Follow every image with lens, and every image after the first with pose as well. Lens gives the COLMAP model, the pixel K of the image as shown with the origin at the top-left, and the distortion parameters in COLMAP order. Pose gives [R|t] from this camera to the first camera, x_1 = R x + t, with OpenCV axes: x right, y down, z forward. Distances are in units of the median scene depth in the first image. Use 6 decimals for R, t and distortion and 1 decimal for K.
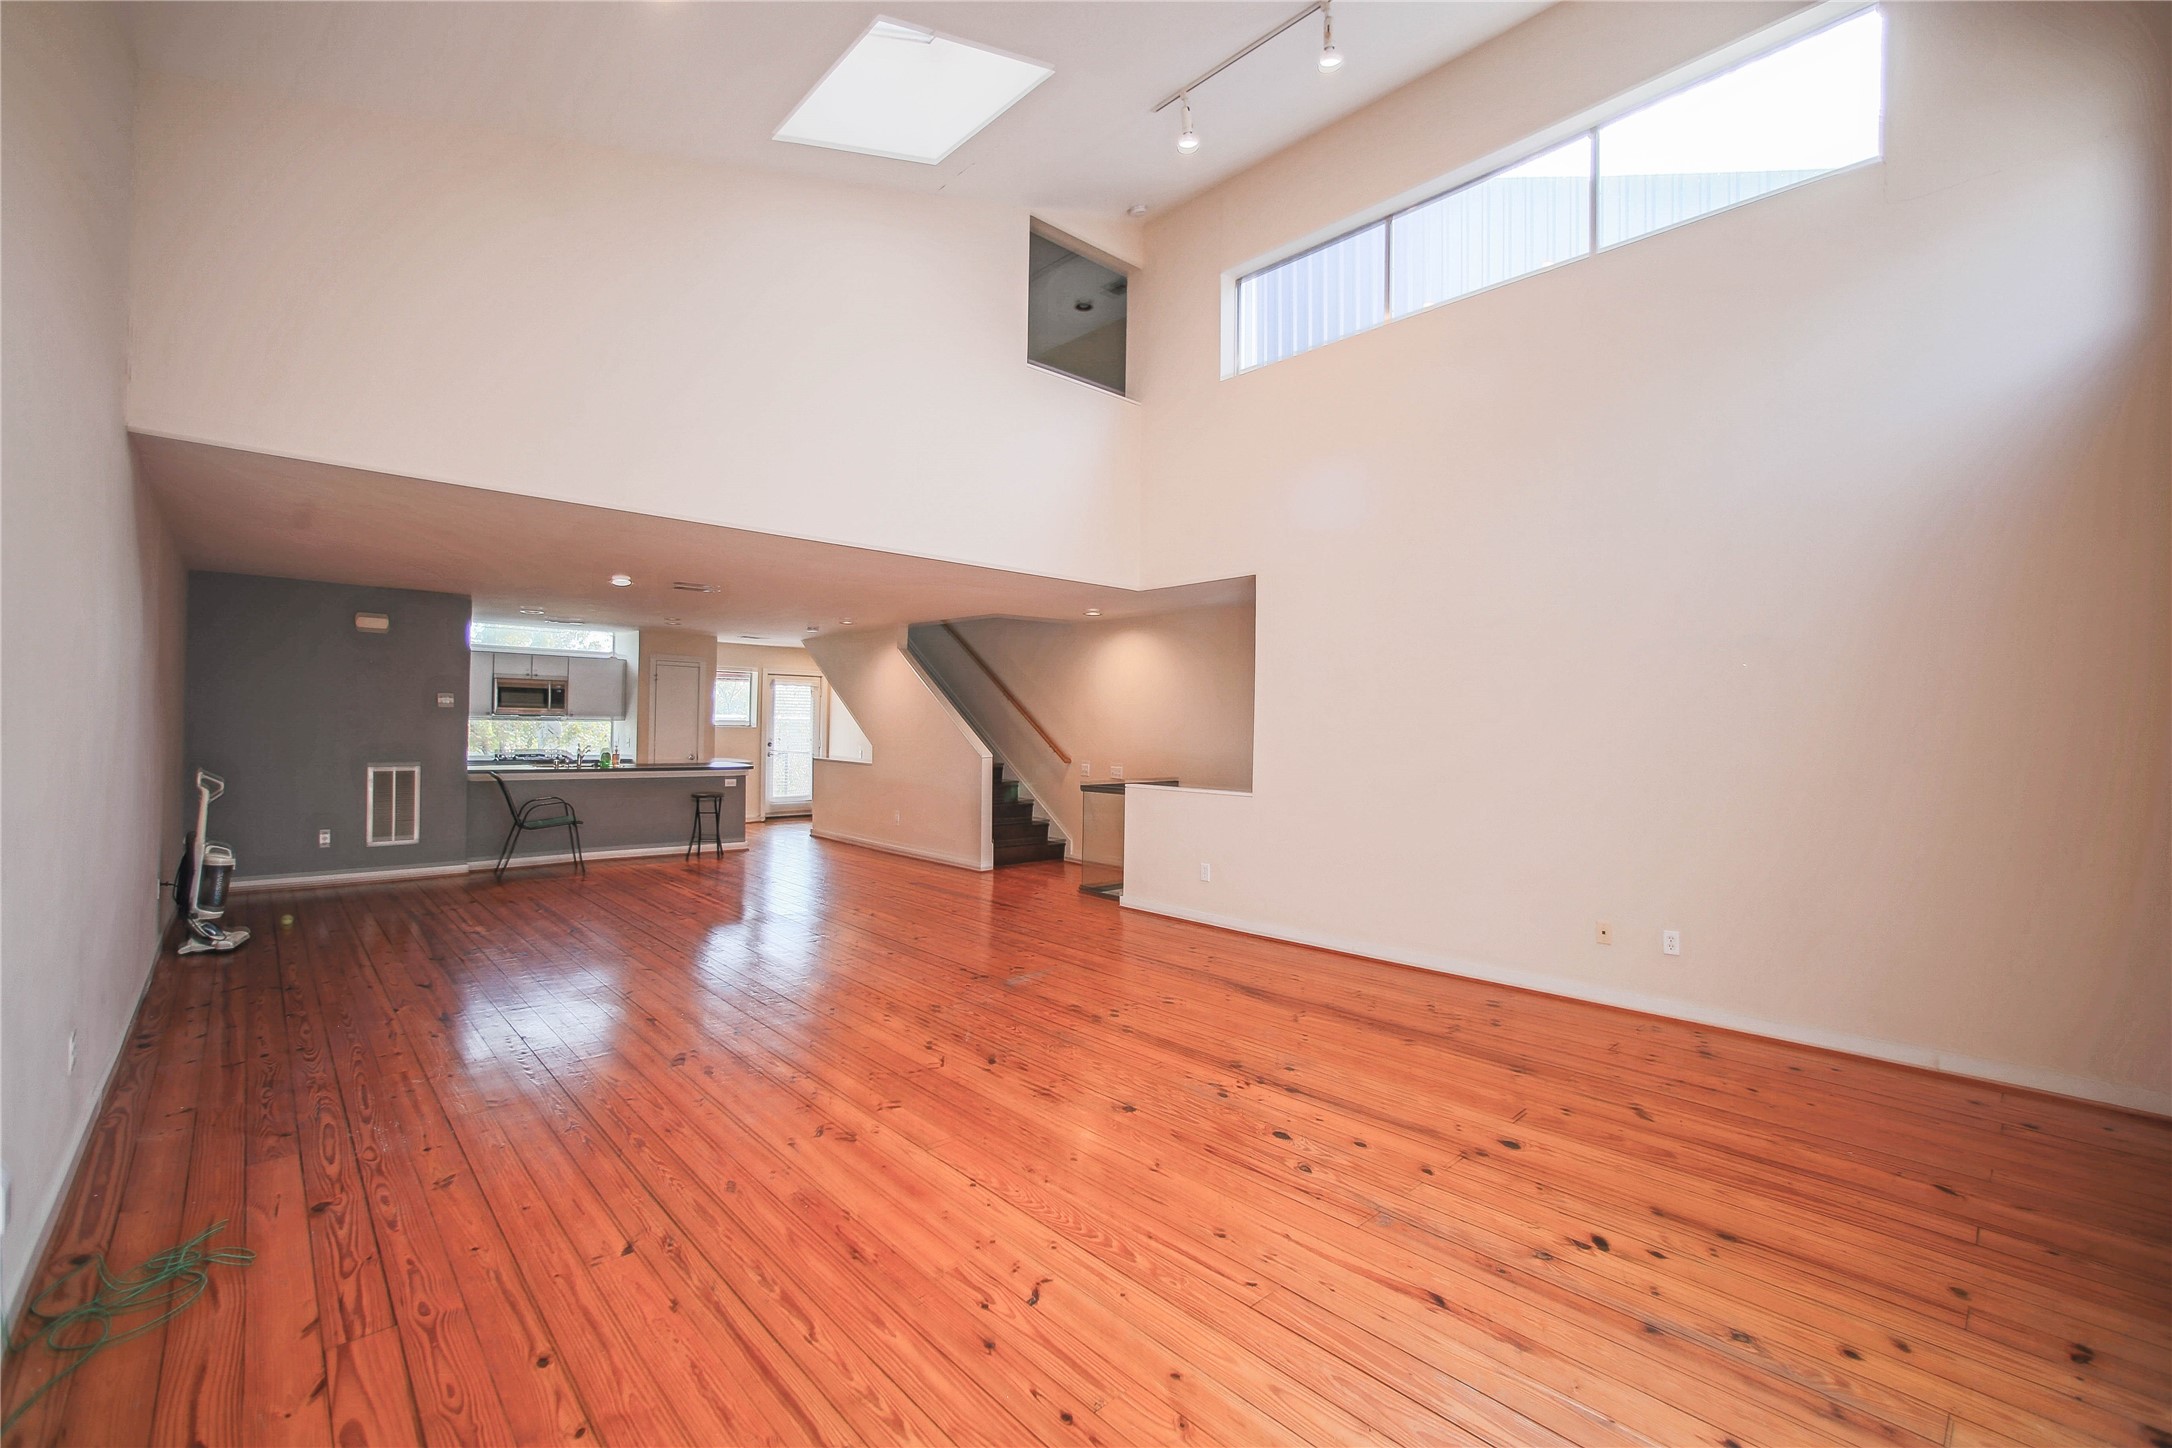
lens RADIAL K [[934.4, 0, 1086.0], [0, 934.4, 724.0], [0, 0, 1]] dist [-0.038003, 0.000296]
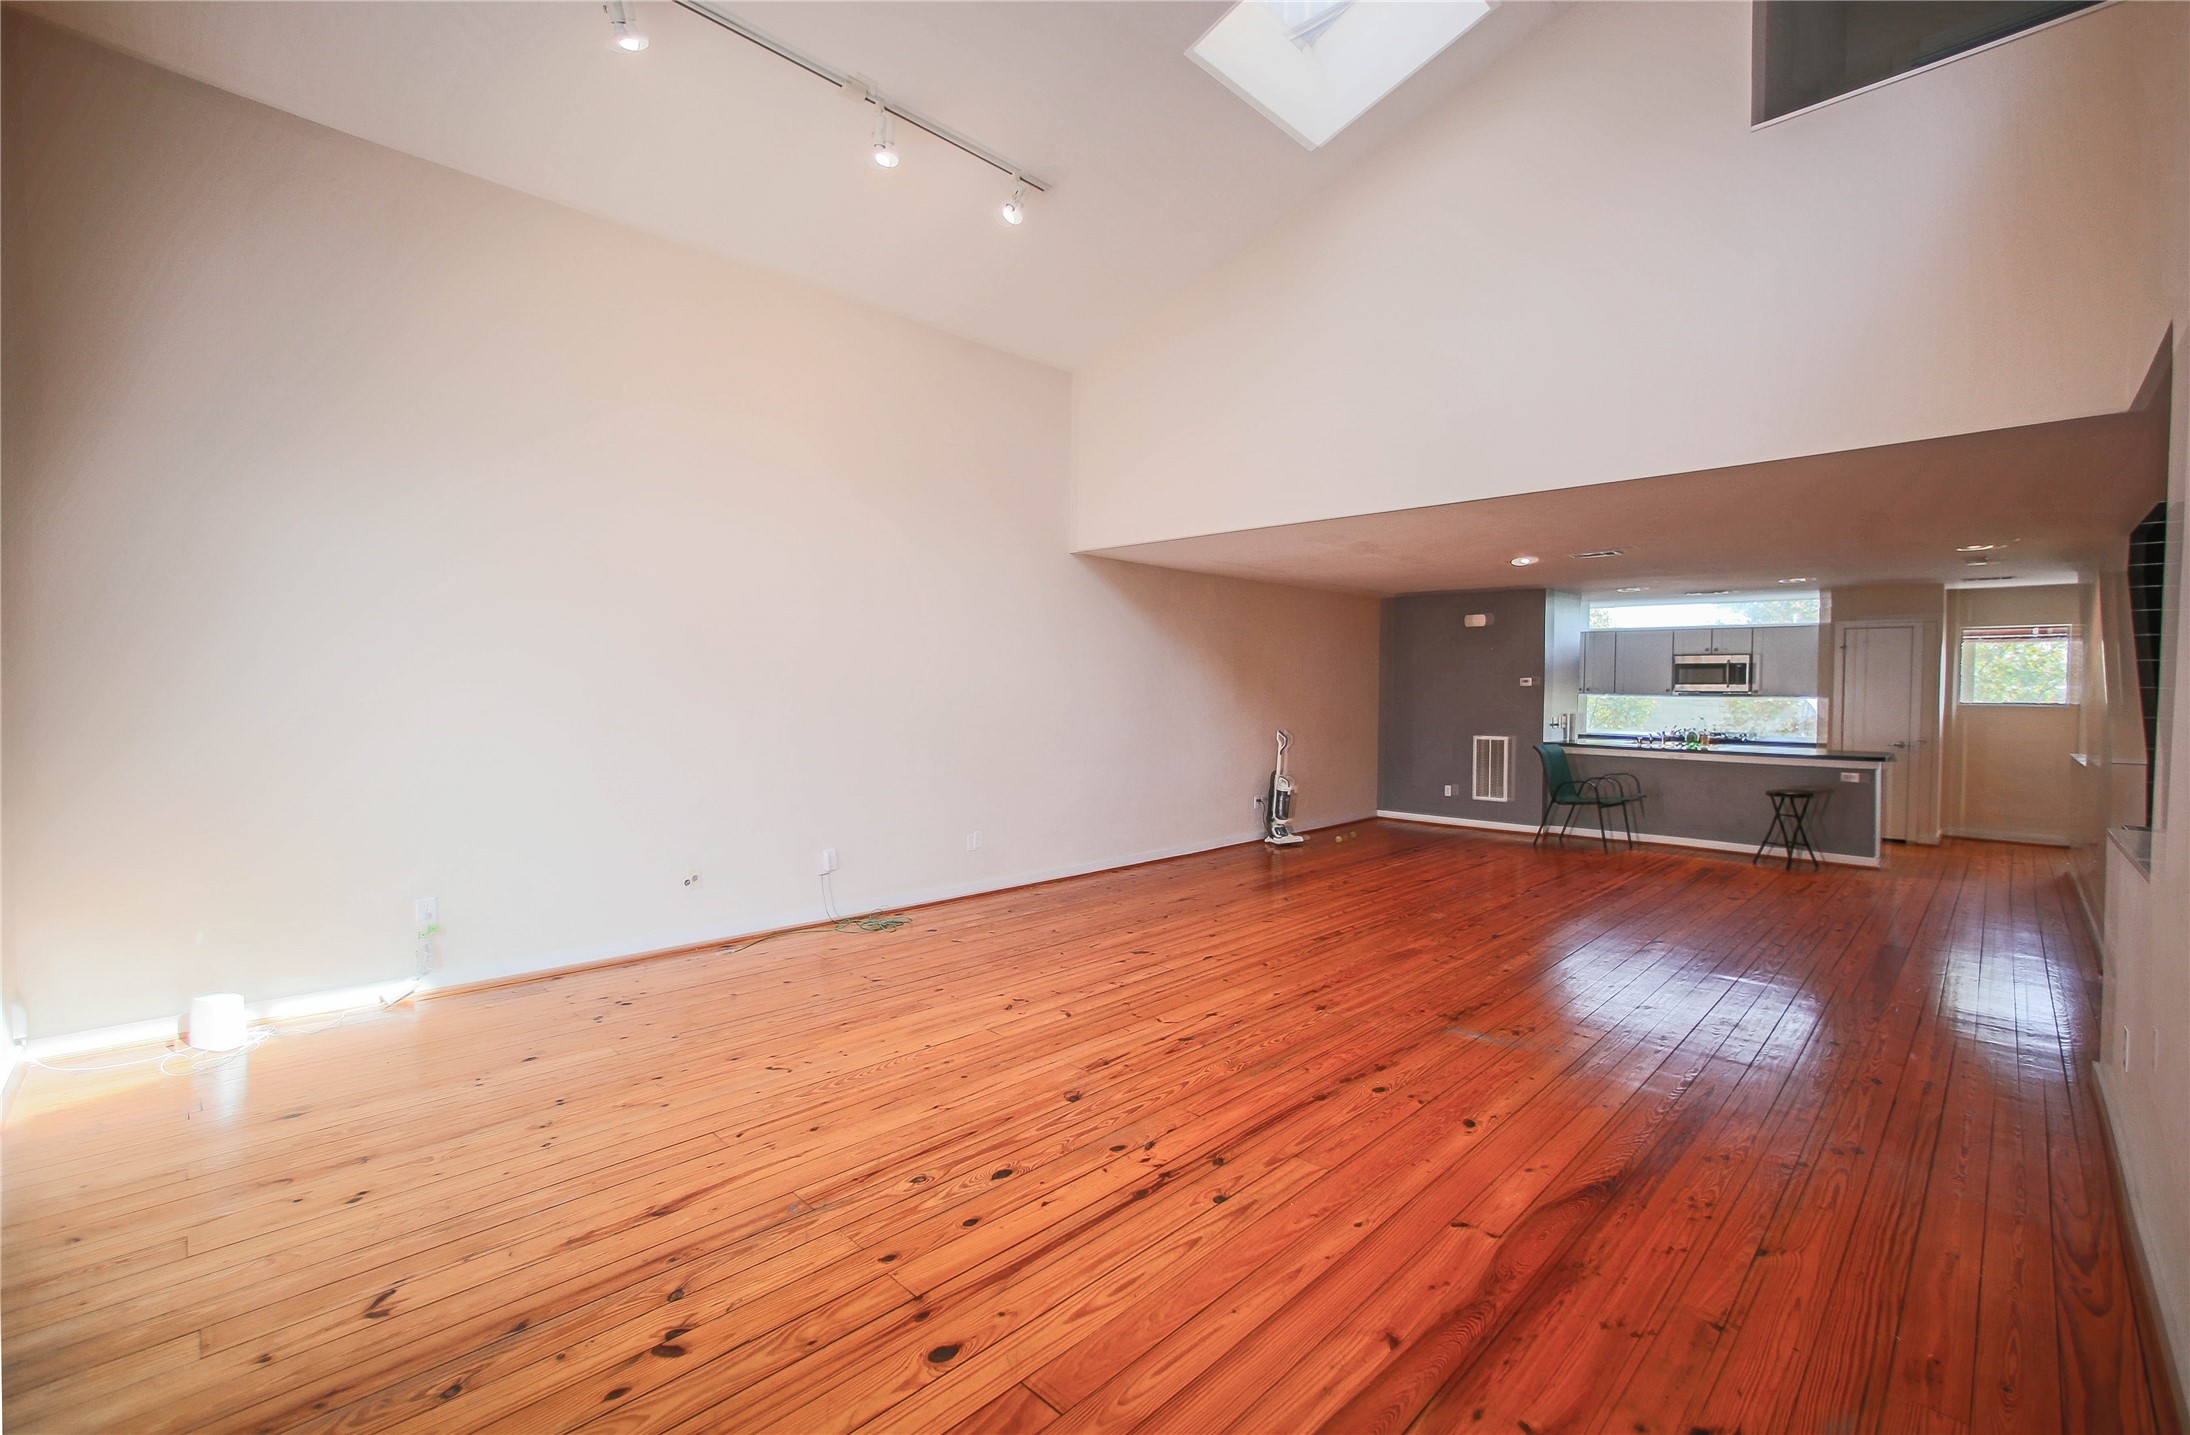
lens RADIAL K [[915.4, 0, 1095.0], [0, 915.4, 717.5], [0, 0, 1]] dist [-0.022029, -0.000072]
pose [[0.043630, 0.020041, -0.998847, 0.616425], [-0.000678, 0.999799, 0.020030, -0.004278], [0.999048, -0.000197, 0.043635, 0.604667]]
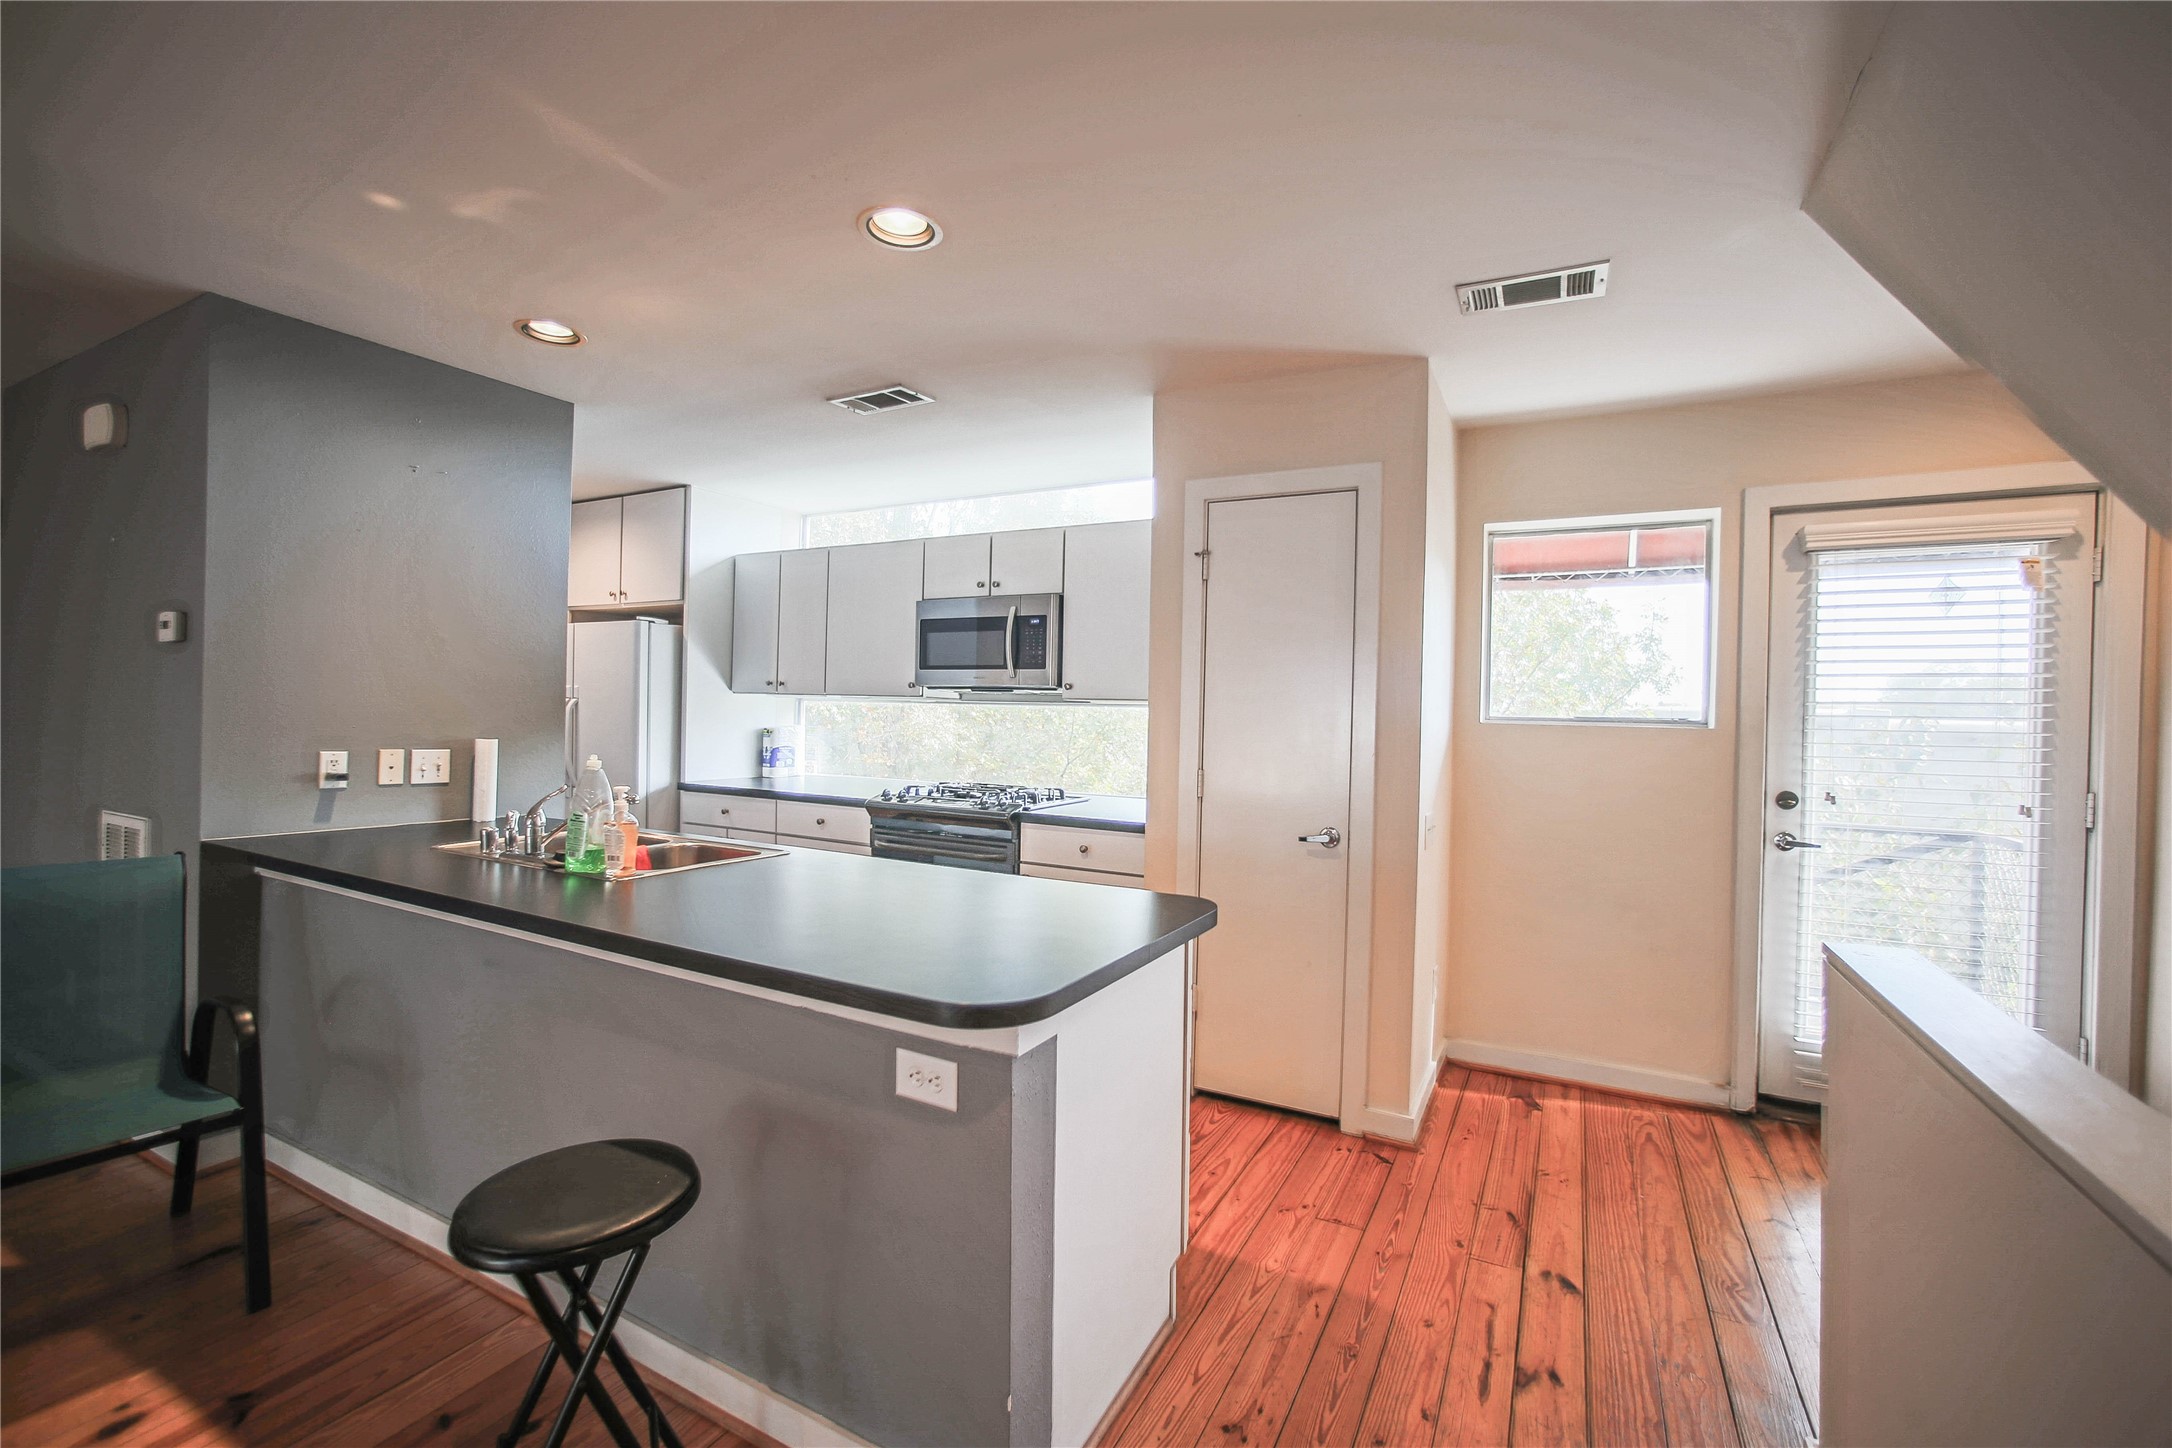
lens RADIAL K [[910.9, 0, 1090.6], [0, 910.9, 713.5], [0, 0, 1]] dist [-0.036760, 0.014959]
pose [[0.372235, -0.014307, -0.928028, -0.433718], [-0.024366, 0.999386, -0.025180, 0.017843], [0.927819, 0.031985, 0.371658, 1.735755]]
